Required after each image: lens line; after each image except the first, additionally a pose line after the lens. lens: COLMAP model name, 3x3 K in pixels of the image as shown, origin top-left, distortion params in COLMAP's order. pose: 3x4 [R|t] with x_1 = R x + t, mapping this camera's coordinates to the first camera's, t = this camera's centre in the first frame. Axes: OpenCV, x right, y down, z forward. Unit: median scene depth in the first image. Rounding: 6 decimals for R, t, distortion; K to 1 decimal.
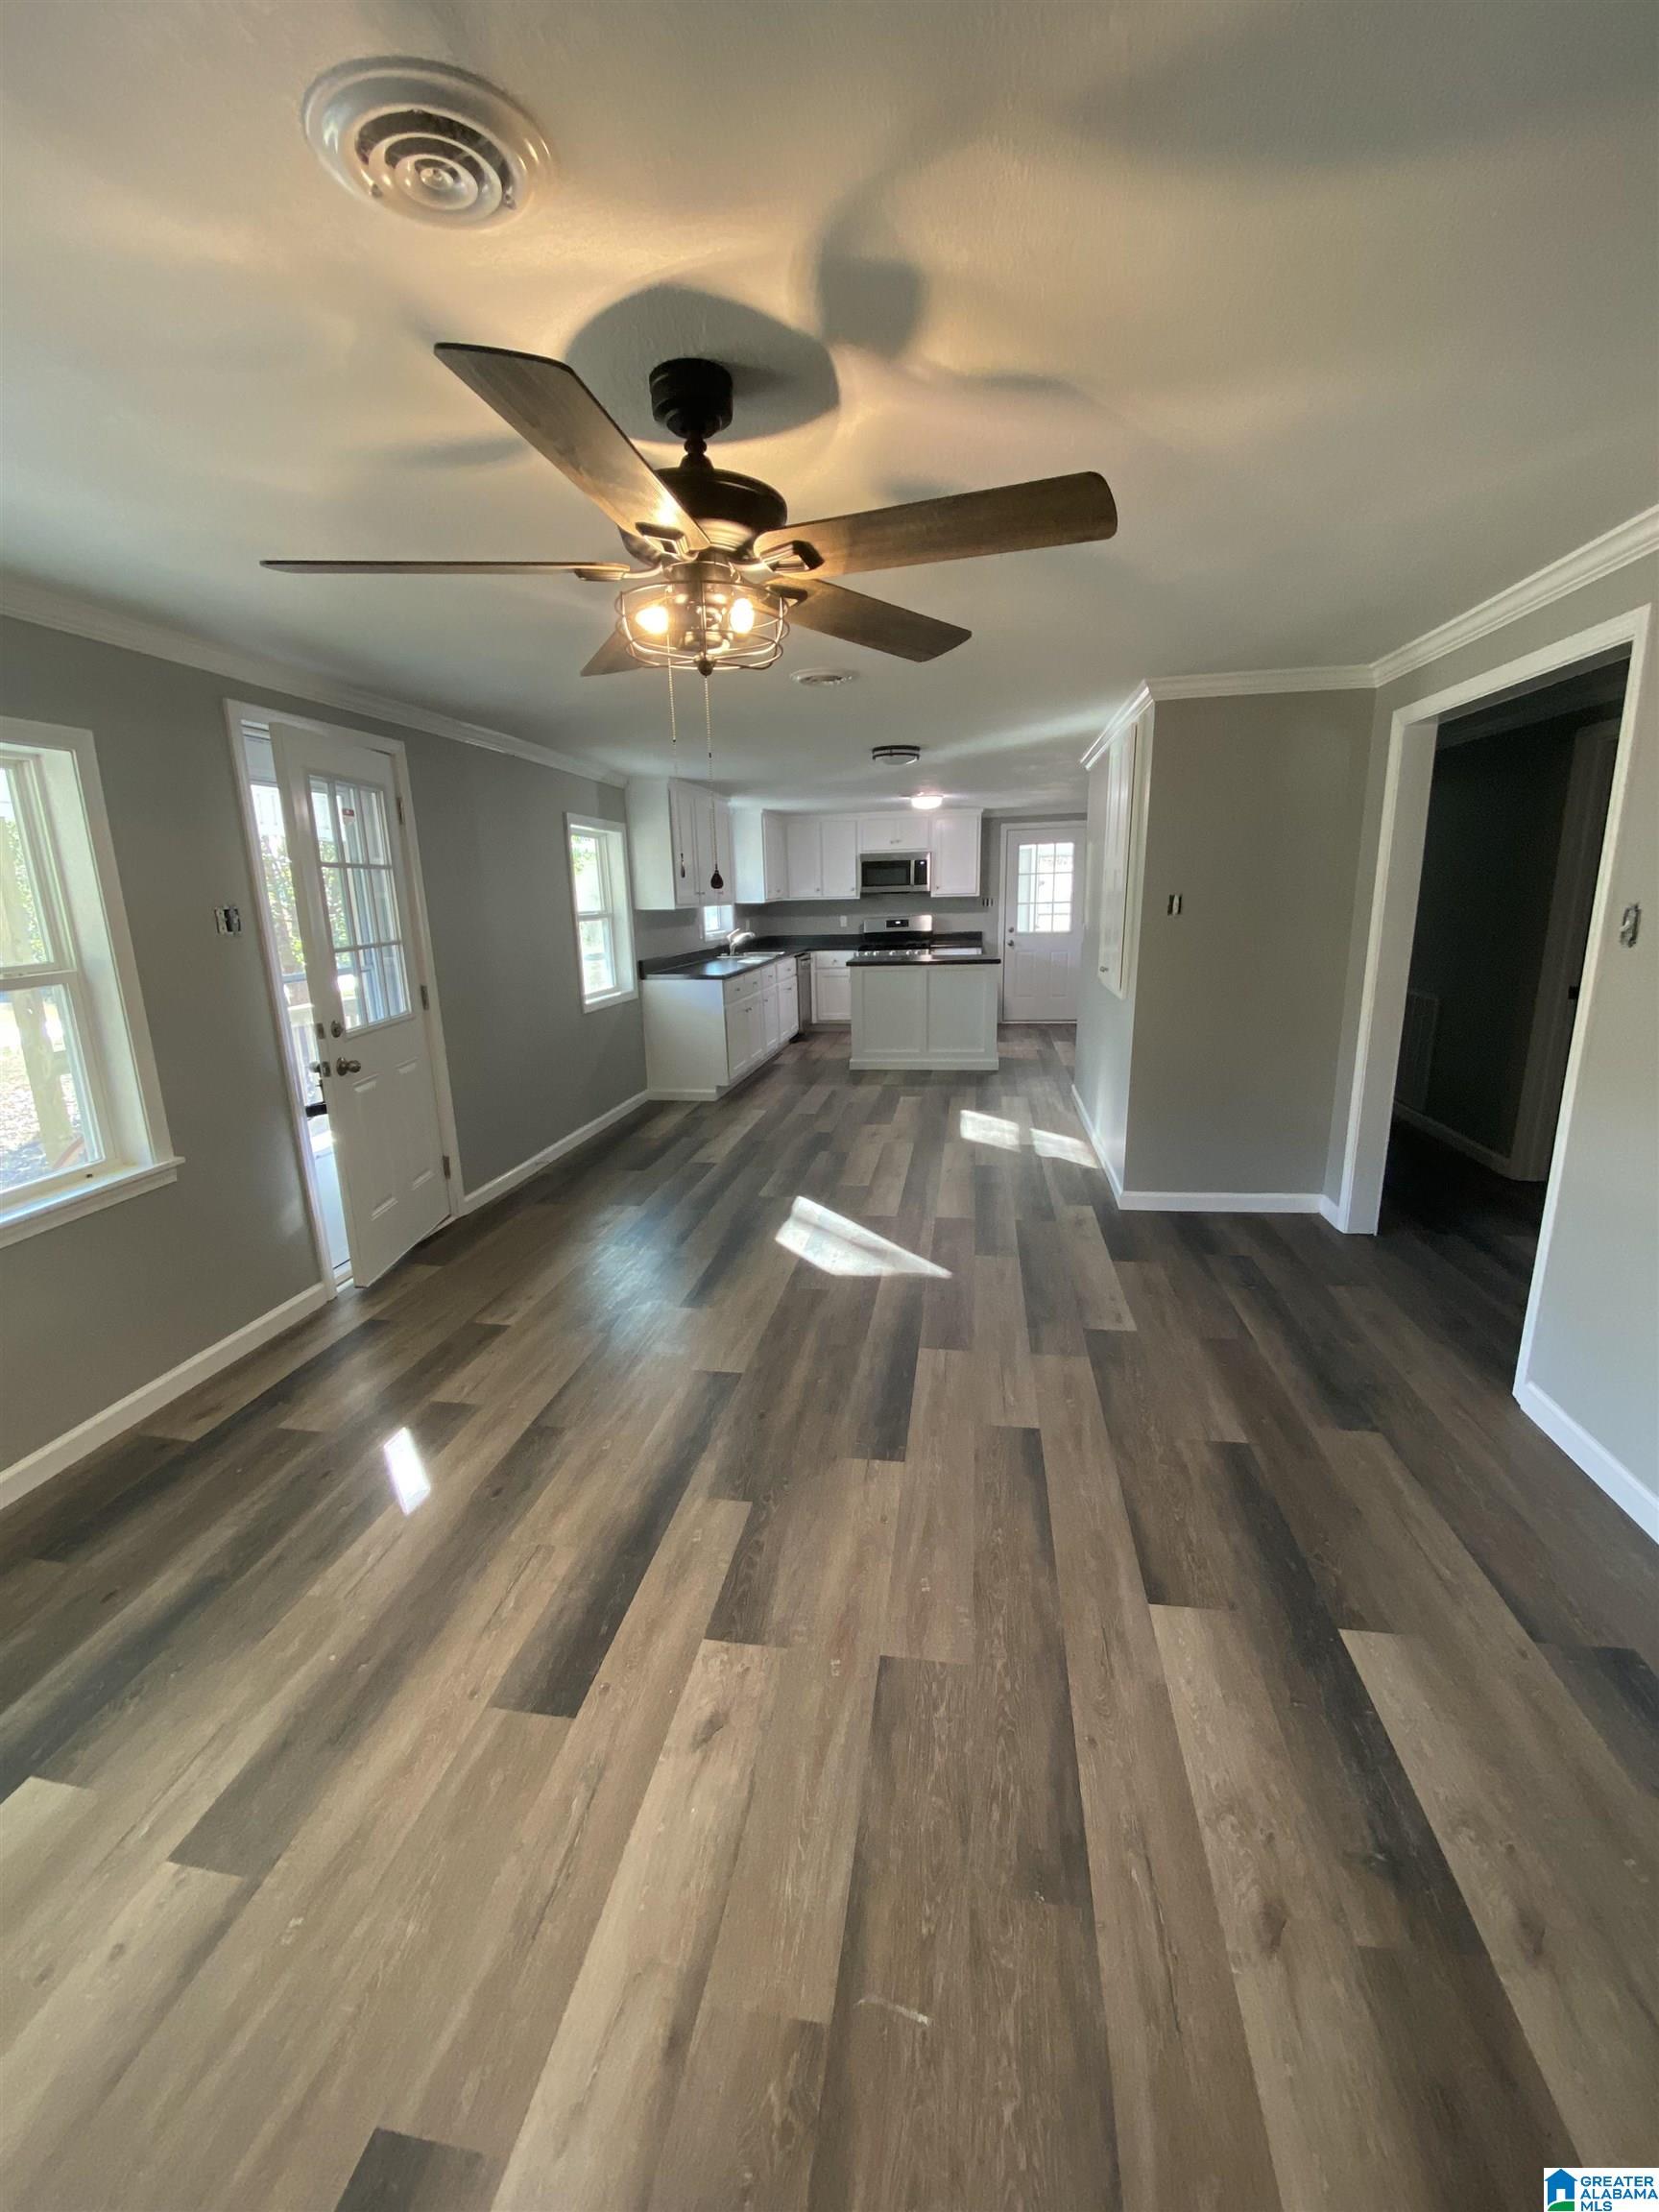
lens RADIAL K [[897.0, 0, 829.5], [0, 897.0, 1106.0], [0, 0, 1]] dist [-0.000603, -0.000077]
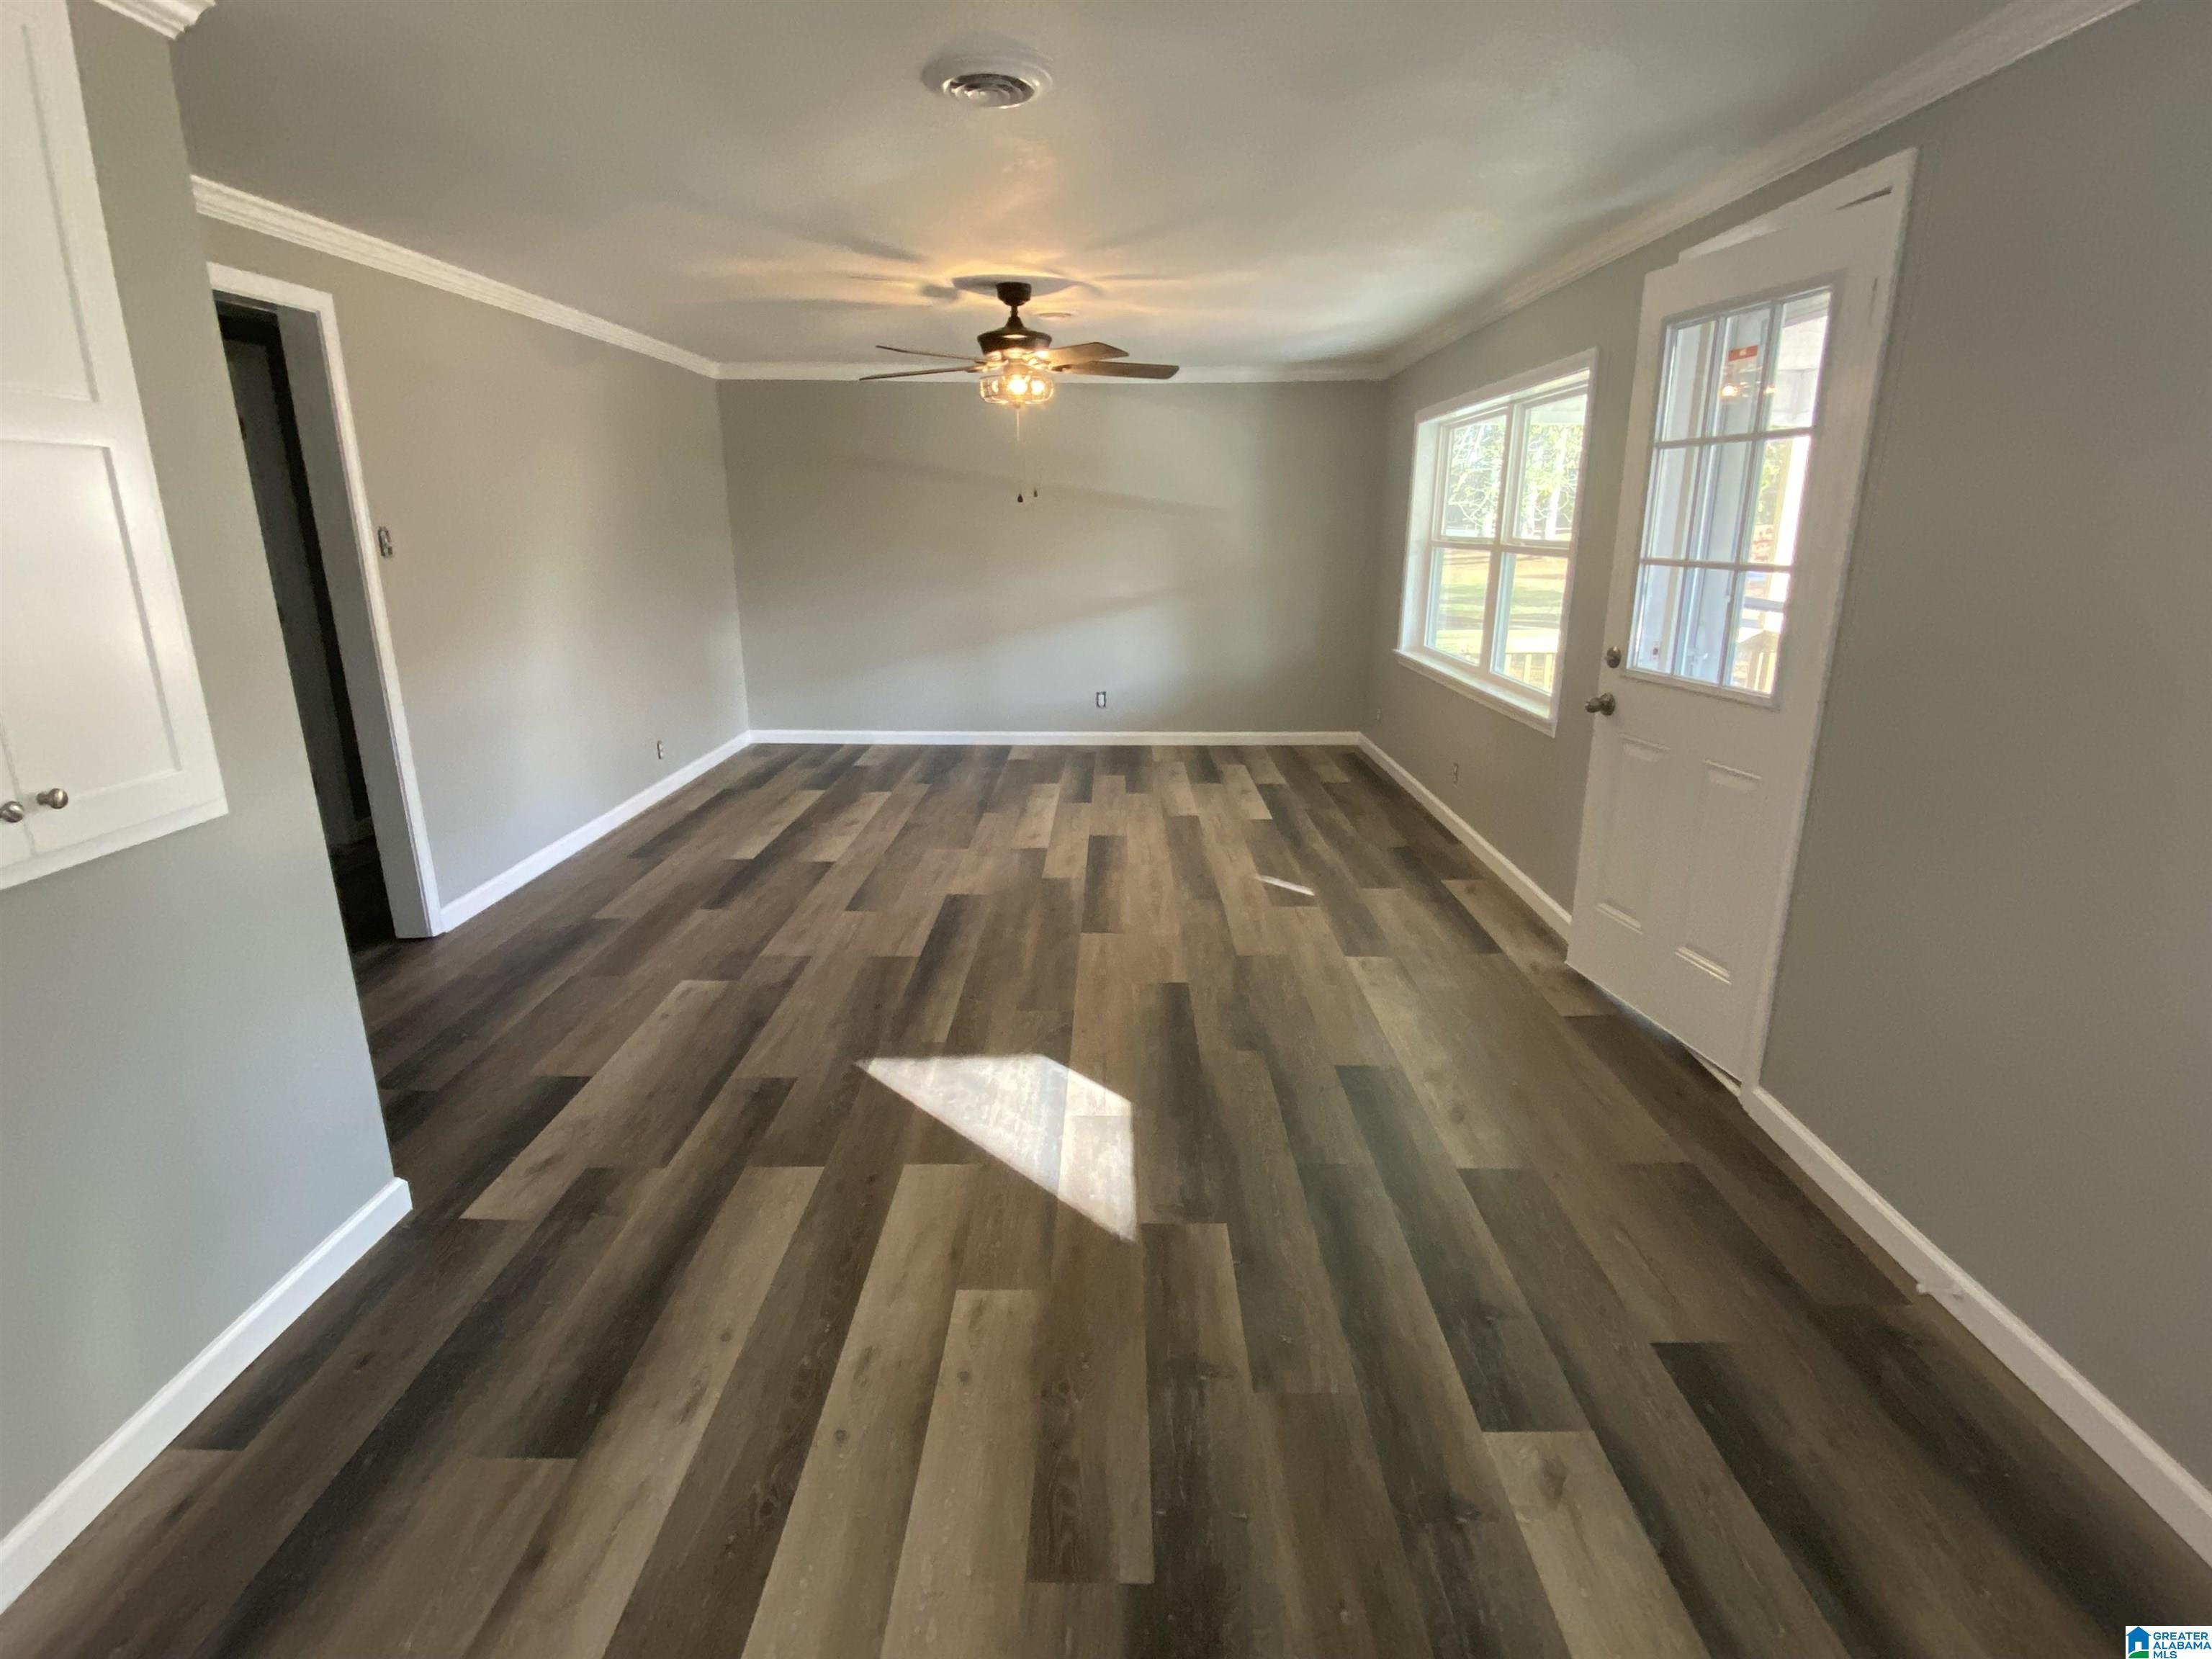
lens RADIAL K [[1089.2, 0, 1106.0], [0, 1089.2, 829.5], [0, 0, 1]] dist [0.026634, -0.000267]
pose [[-0.988394, 0.063771, -0.137882, 0.055058], [-0.012078, 0.871765, 0.489775, -0.499212], [0.151434, 0.485756, -0.860877, 2.163162]]
